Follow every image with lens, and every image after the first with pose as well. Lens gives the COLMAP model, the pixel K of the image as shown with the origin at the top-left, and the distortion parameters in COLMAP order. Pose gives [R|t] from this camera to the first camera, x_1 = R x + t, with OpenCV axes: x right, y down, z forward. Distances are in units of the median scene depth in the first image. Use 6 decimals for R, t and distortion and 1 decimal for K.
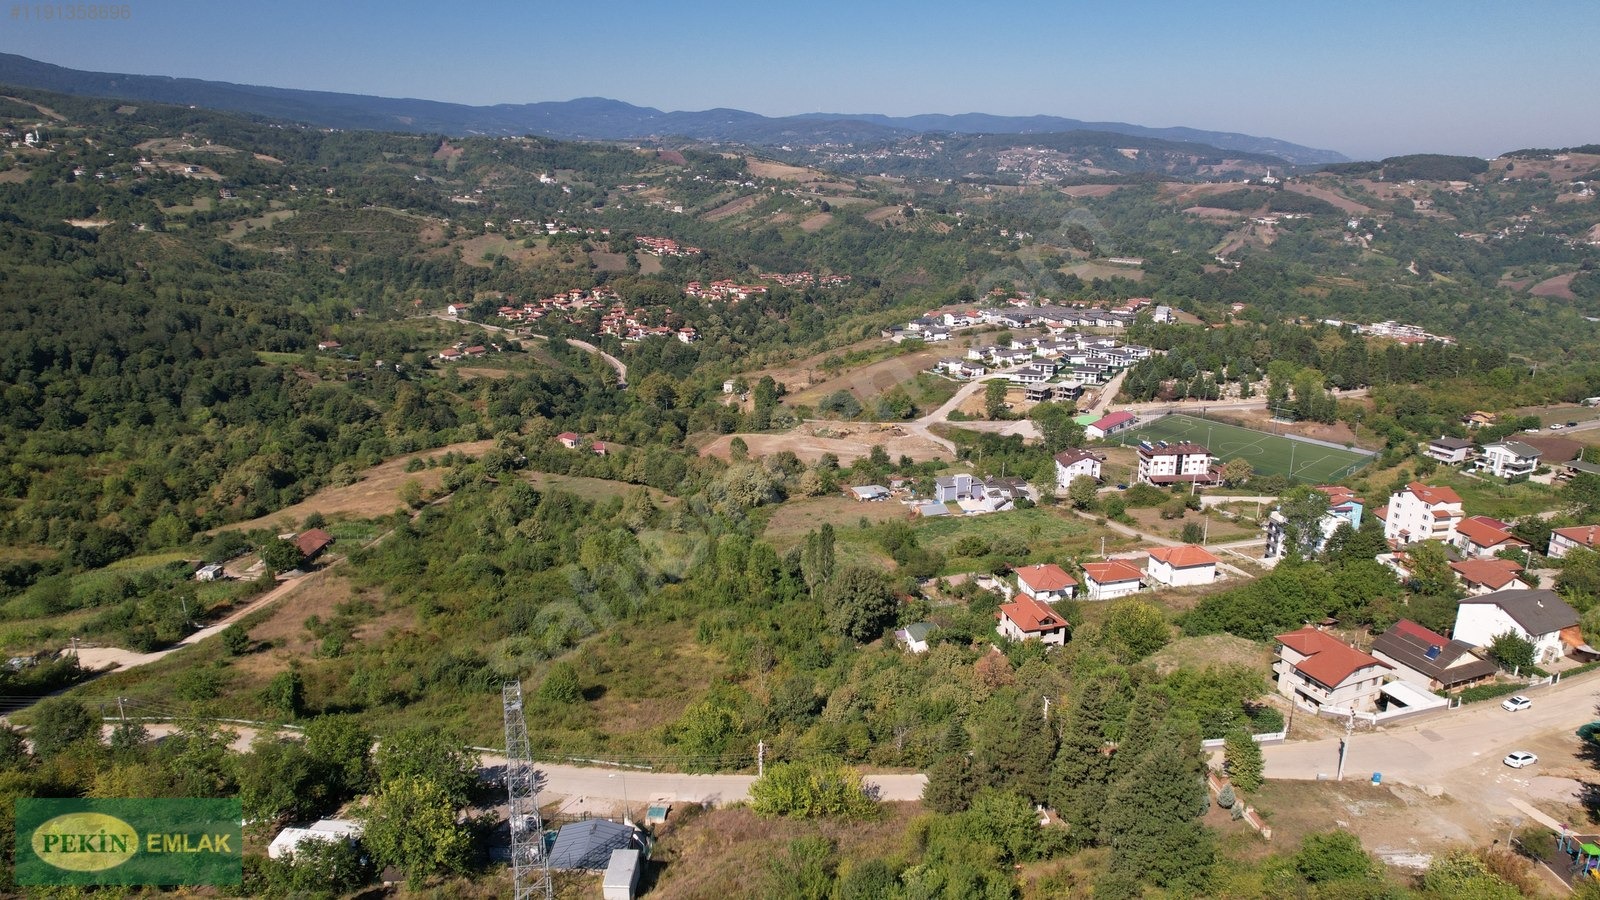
lens RADIAL K [[1022.2, 0, 806.7], [0, 1022.2, 457.2], [0, 0, 1]] dist [-0.076012, 0.068994]
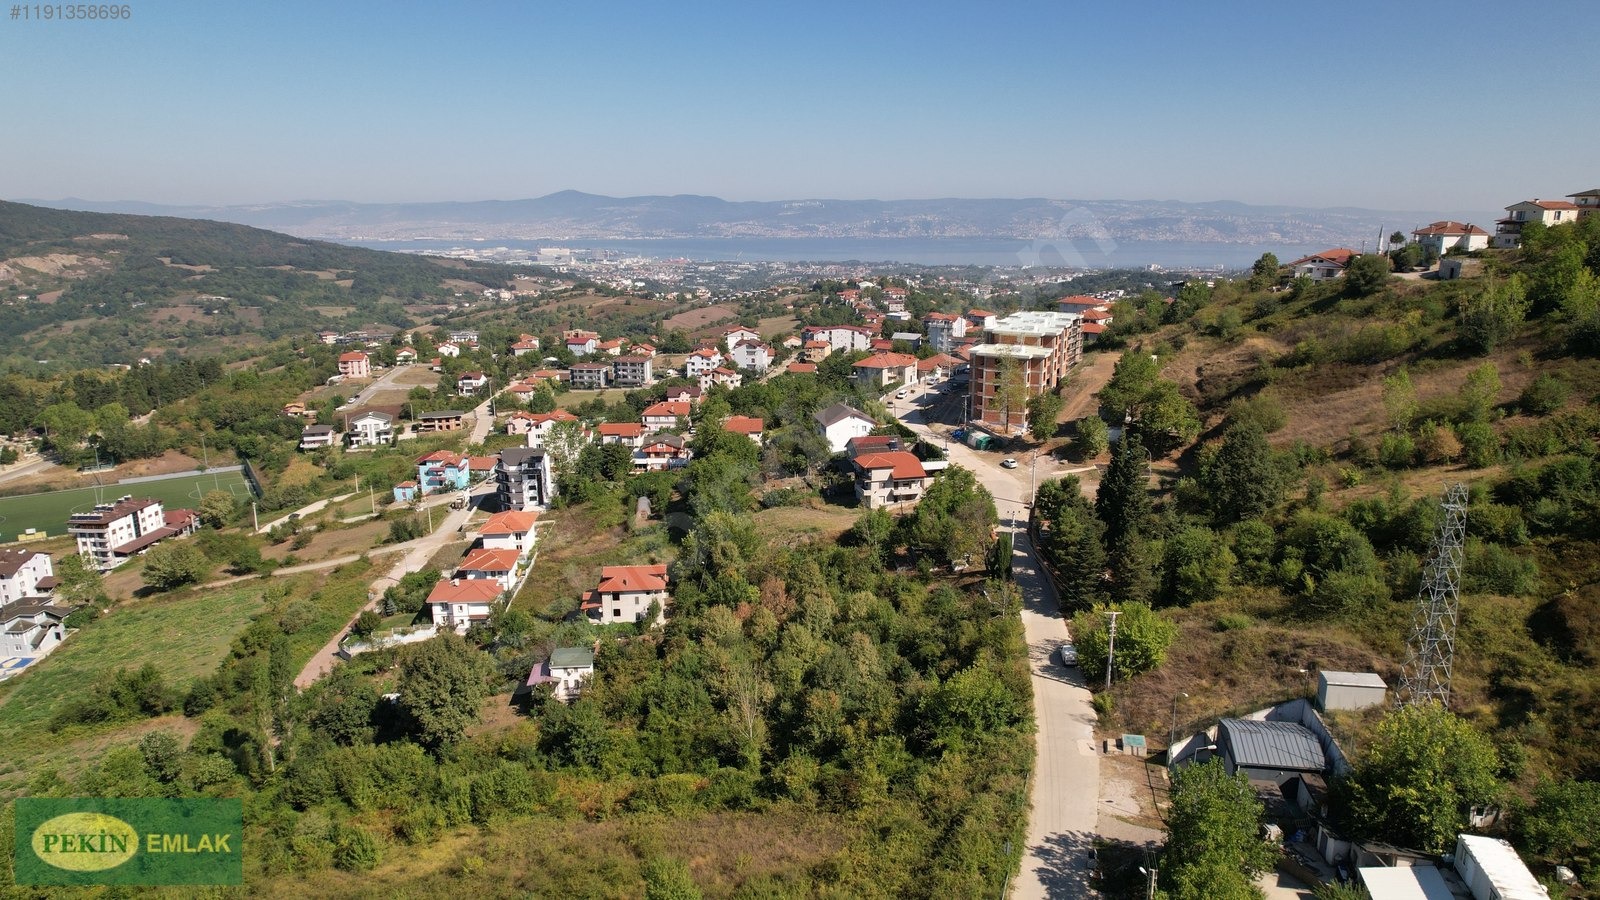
lens RADIAL K [[1022.2, 0, 808.0], [0, 1022.2, 458.5], [0, 0, 1]] dist [-0.076012, 0.068994]
pose [[0.146667, -0.237312, 0.960298, -0.205124], [0.292209, 0.937866, 0.187140, -0.023706], [-0.945041, 0.253161, 0.206899, 0.221696]]
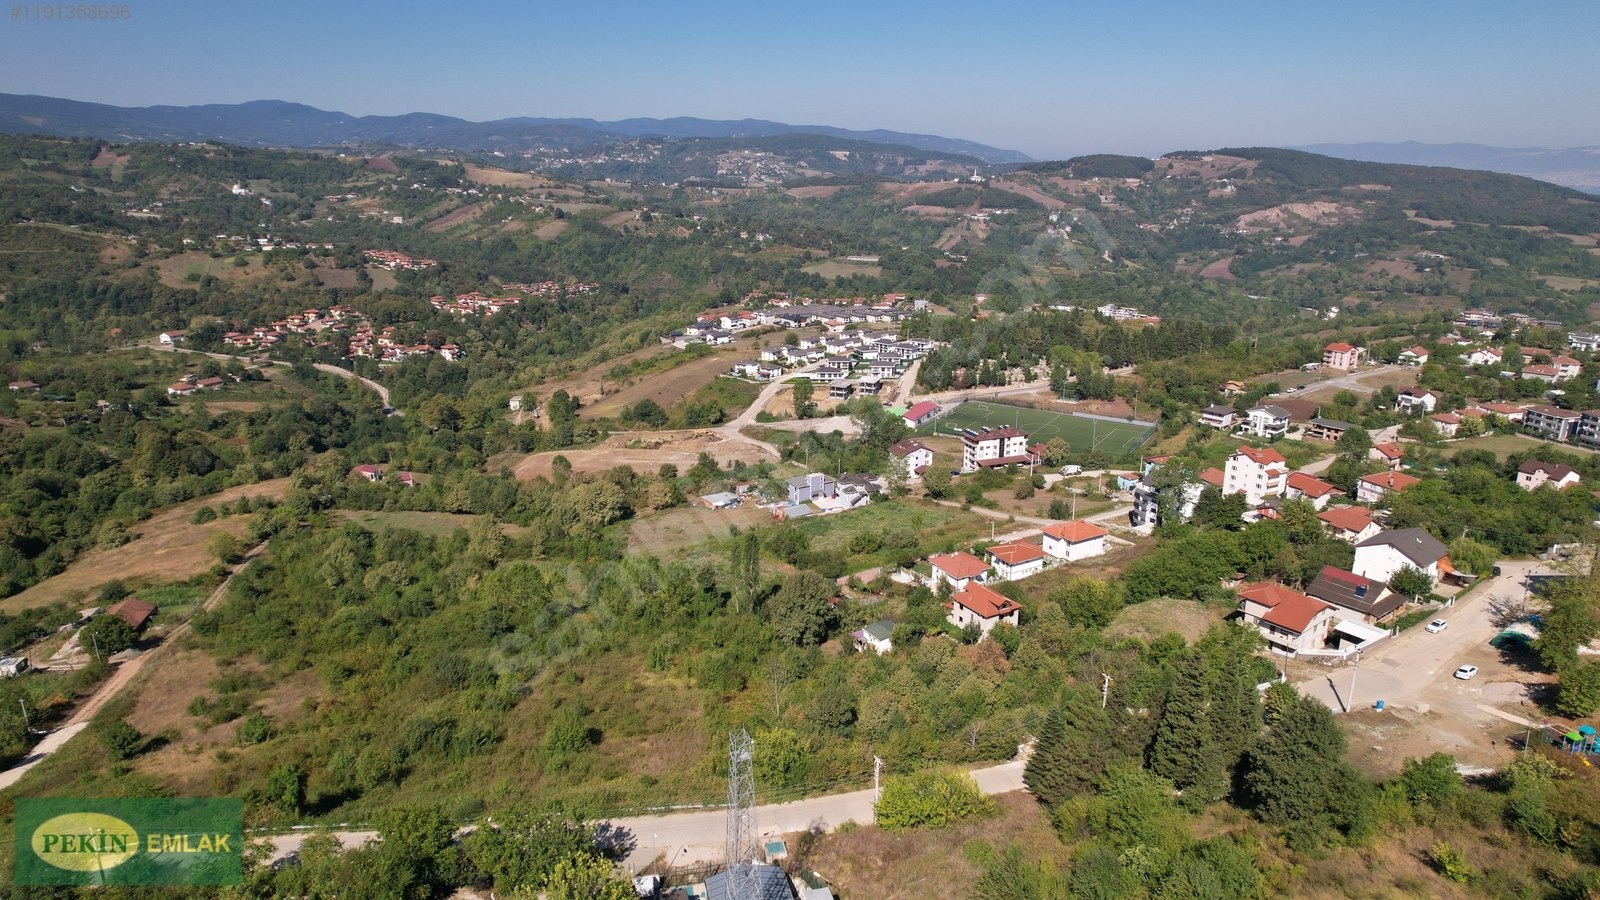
lens RADIAL K [[1022.2, 0, 806.3], [0, 1022.2, 458.8], [0, 0, 1]] dist [-0.076012, 0.068994]
pose [[0.962764, -0.079517, 0.258385, -0.073370], [0.080058, 0.996754, 0.008444, -0.004623], [-0.258218, 0.012556, 0.966005, 0.013803]]
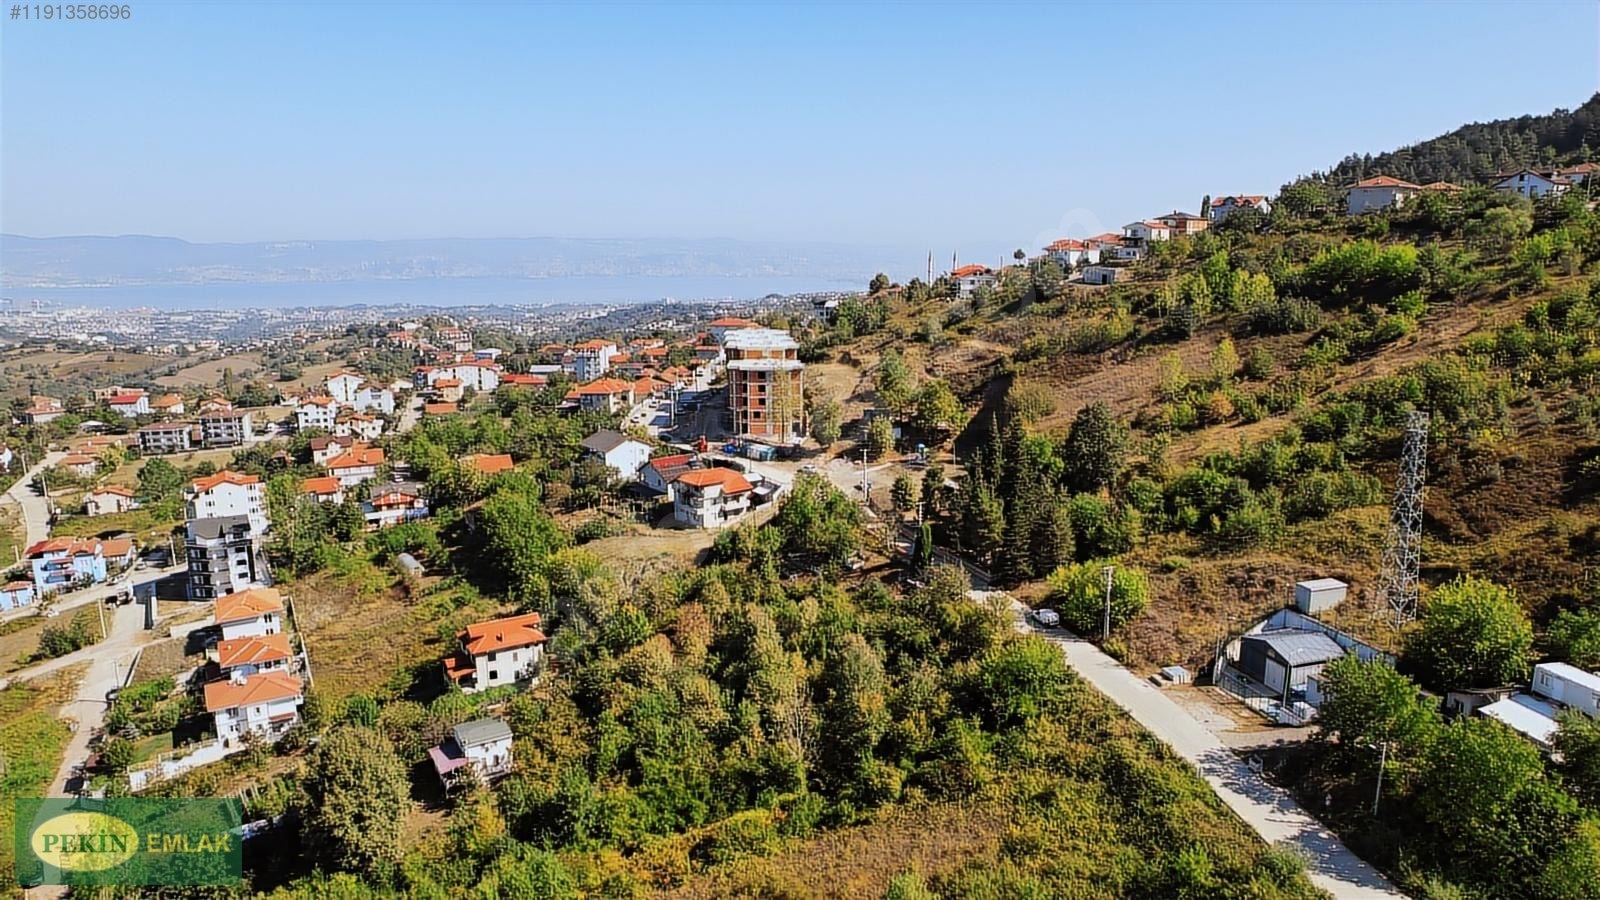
lens RADIAL K [[1022.2, 0, 809.8], [0, 1022.2, 462.6], [0, 0, 1]] dist [-0.076012, 0.068994]
pose [[-0.317691, -0.197438, 0.927411, -0.192532], [0.280831, 0.914606, 0.290912, -0.044681], [-0.905652, 0.352866, -0.235116, 0.318672]]
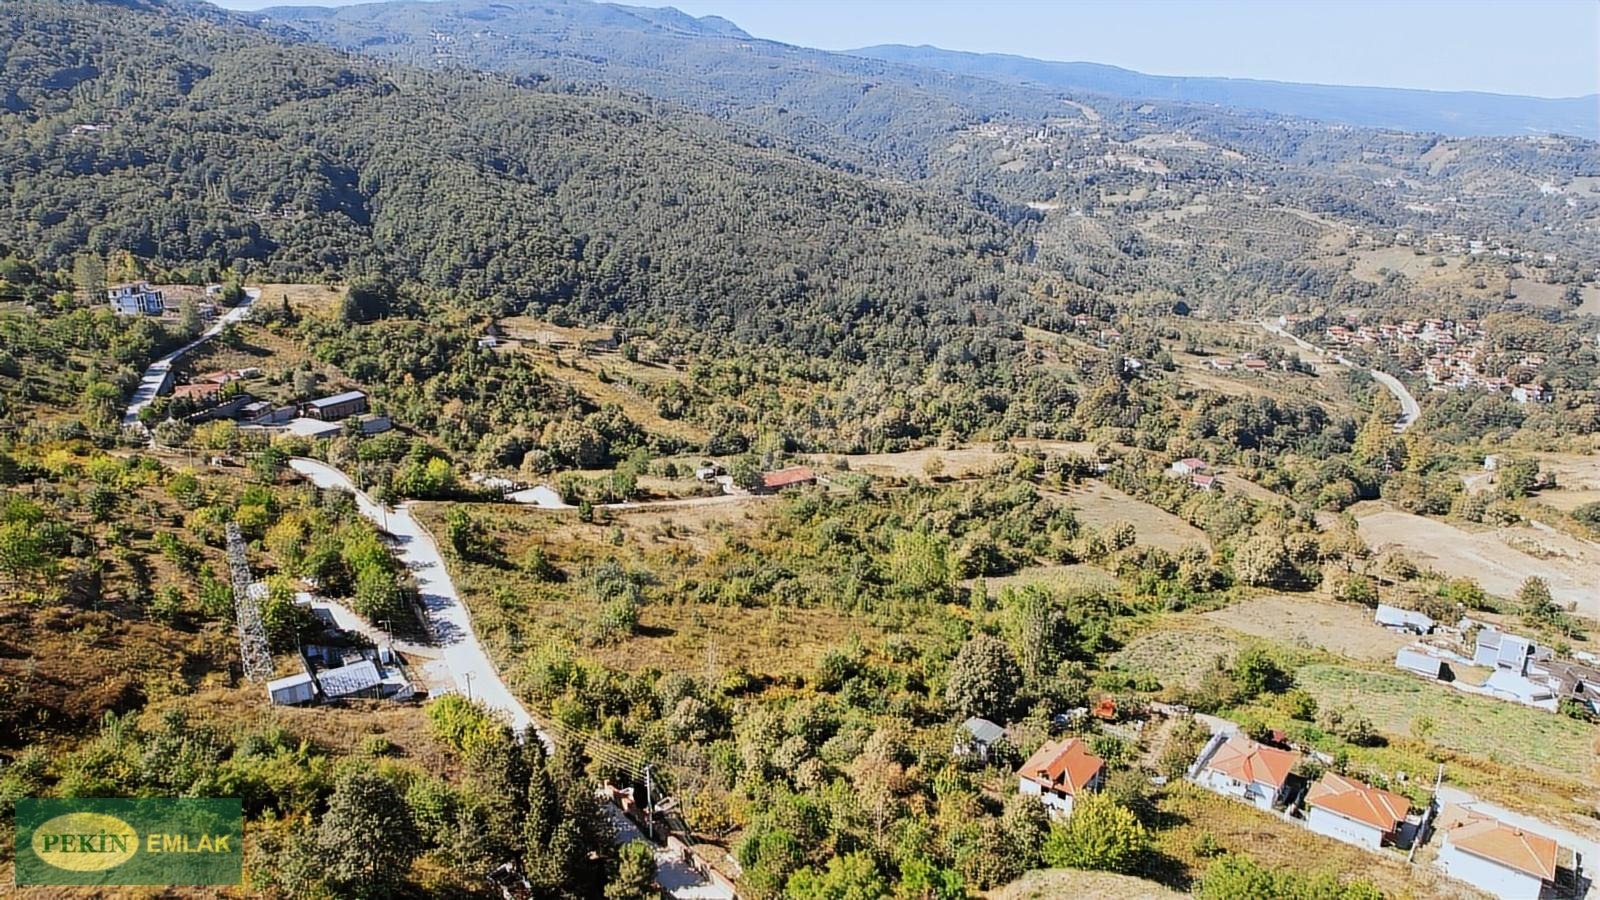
lens RADIAL K [[1022.2, 0, 807.2], [0, 1022.2, 458.1], [0, 0, 1]] dist [-0.076012, 0.068994]
pose [[0.600918, 0.241322, -0.762011, 0.224227], [-0.237840, 0.964138, 0.117773, -0.042483], [0.763105, 0.110465, 0.636764, 0.110587]]
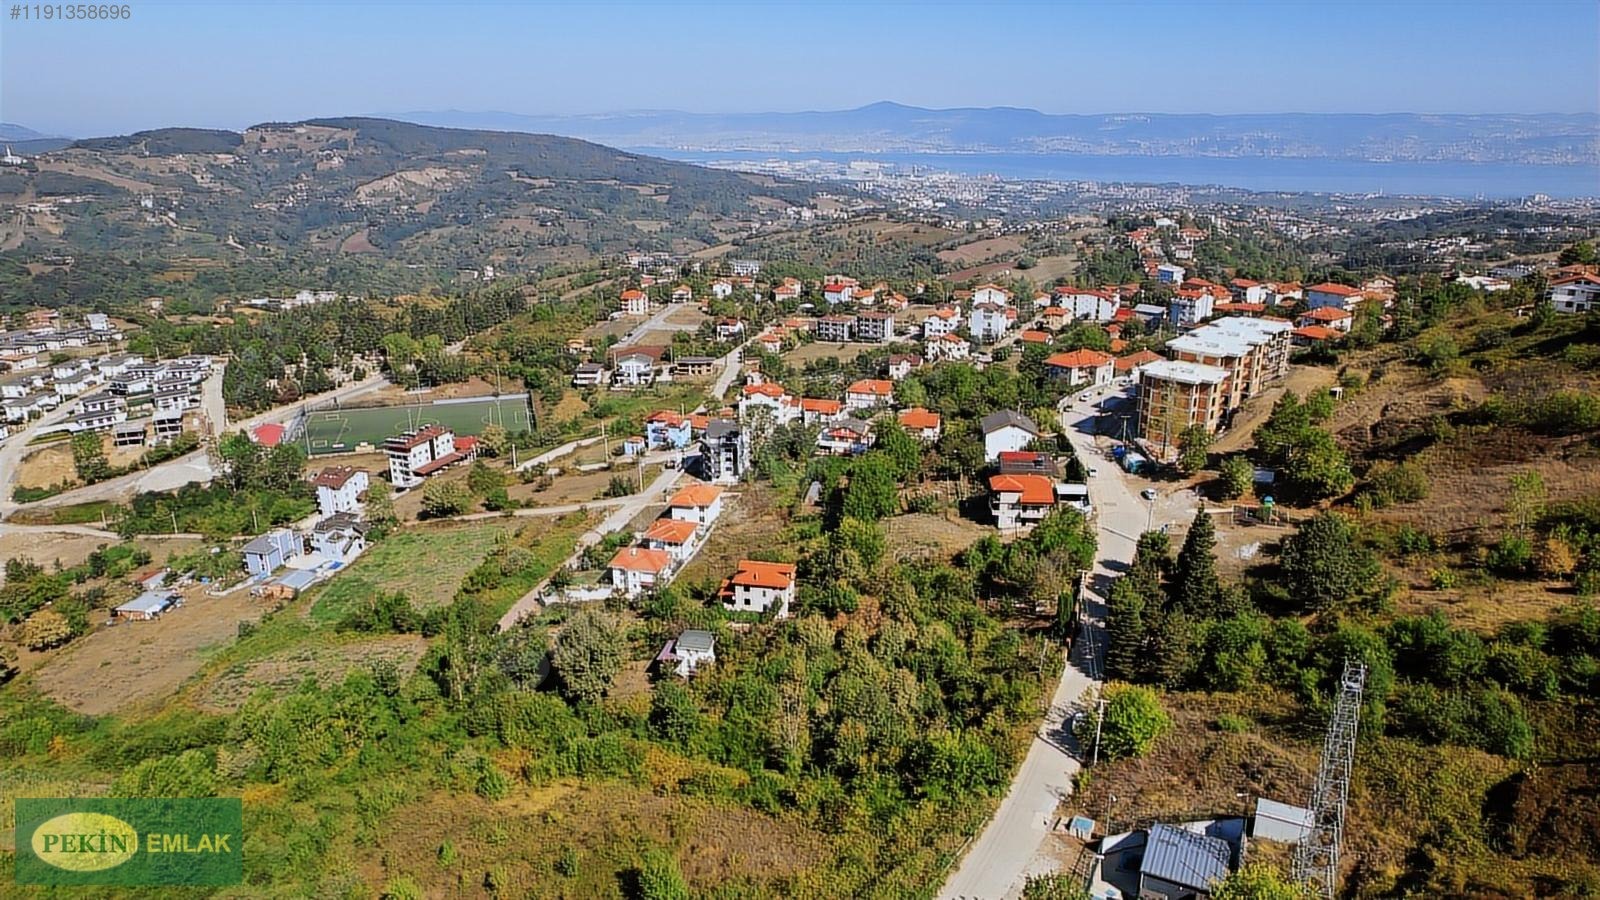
lens RADIAL K [[1022.2, 0, 809.4], [0, 1022.2, 459.4], [0, 0, 1]] dist [-0.076012, 0.068994]
pose [[0.429426, -0.288406, 0.855812, -0.209118], [0.266292, 0.945941, 0.185160, -0.046018], [-0.862949, 0.148383, 0.483012, 0.154828]]
